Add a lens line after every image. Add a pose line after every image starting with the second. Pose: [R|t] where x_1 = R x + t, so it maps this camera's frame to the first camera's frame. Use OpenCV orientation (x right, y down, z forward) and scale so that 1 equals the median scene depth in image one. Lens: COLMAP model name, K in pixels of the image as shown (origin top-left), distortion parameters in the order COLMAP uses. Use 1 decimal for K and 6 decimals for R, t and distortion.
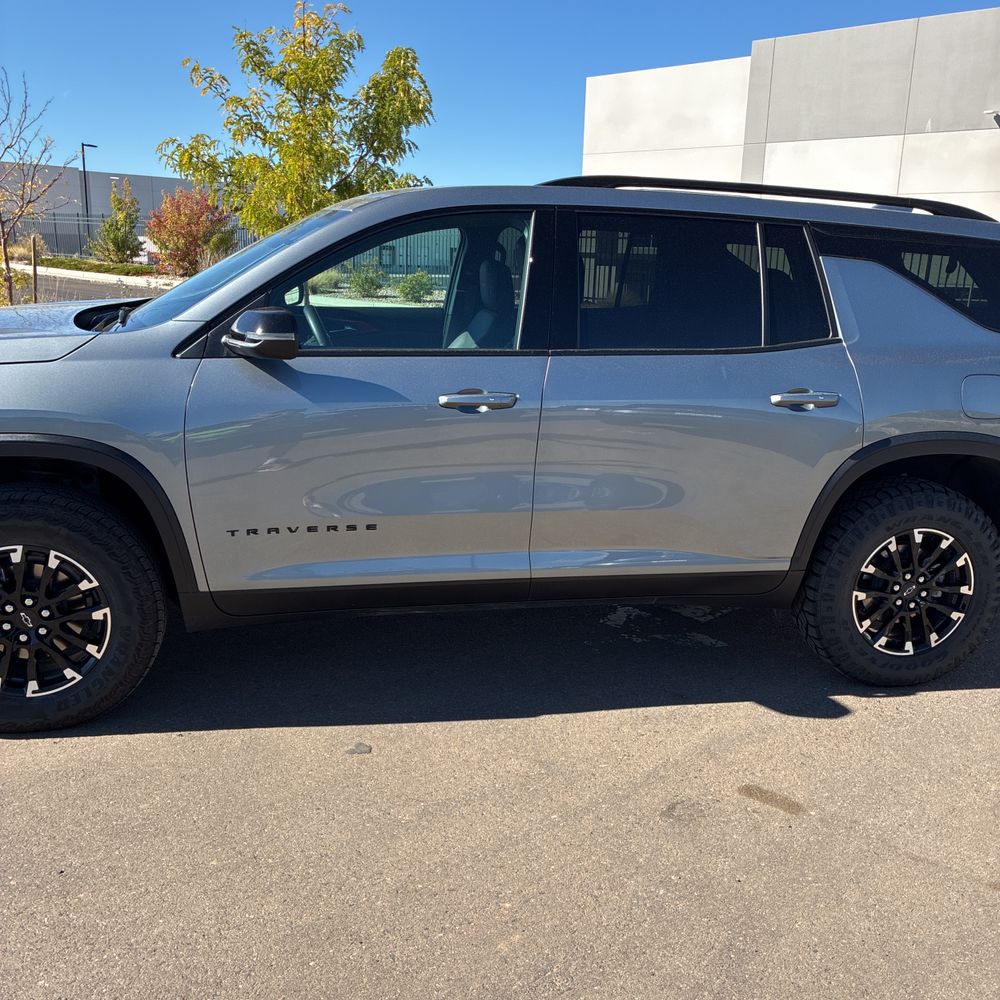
lens RADIAL K [[1005.4, 0, 516.1], [0, 1005.4, 502.9], [0, 0, 1]] dist [0.018302, 0.000000]
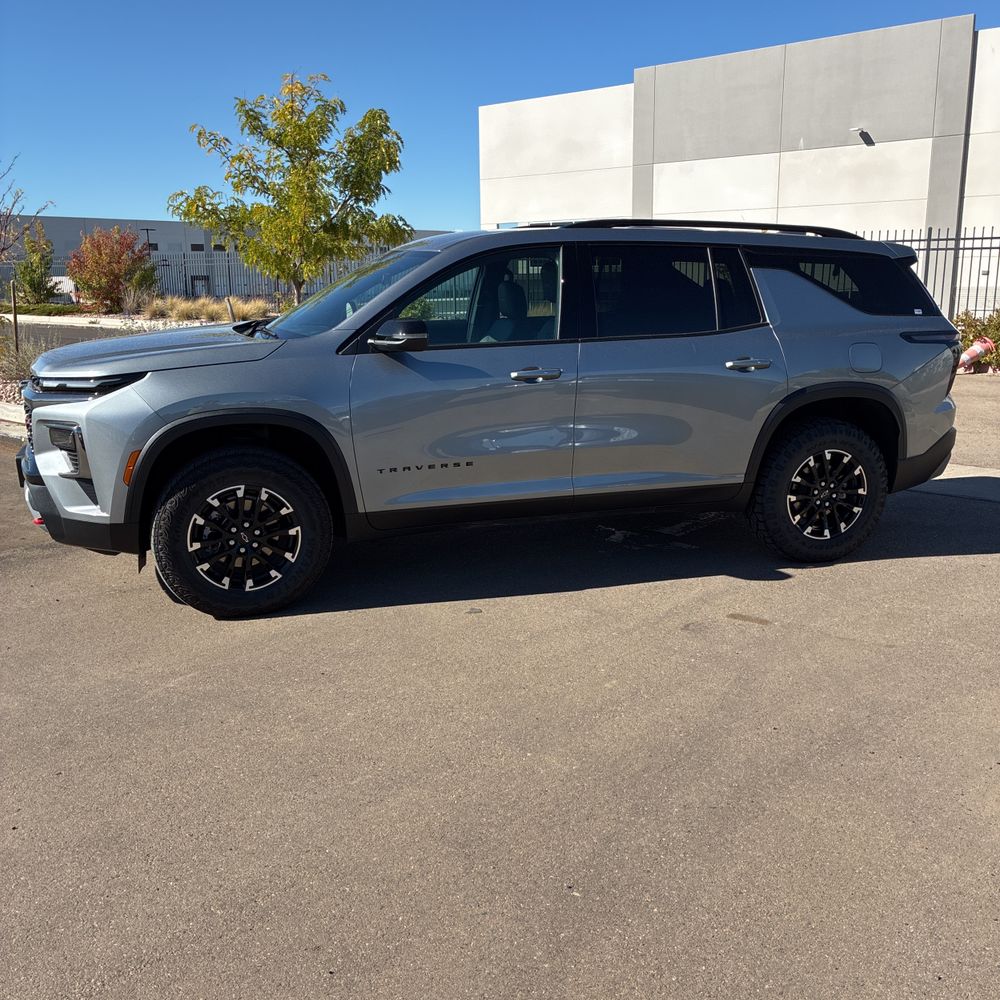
lens RADIAL K [[1005.4, 0, 499.8], [0, 1005.4, 507.4], [0, 0, 1]] dist [0.018302, 0.000000]
pose [[0.995122, -0.061576, 0.077074, -0.192971], [0.062873, 0.997916, -0.014520, 0.099970], [-0.076019, 0.019295, 0.996920, -0.420901]]
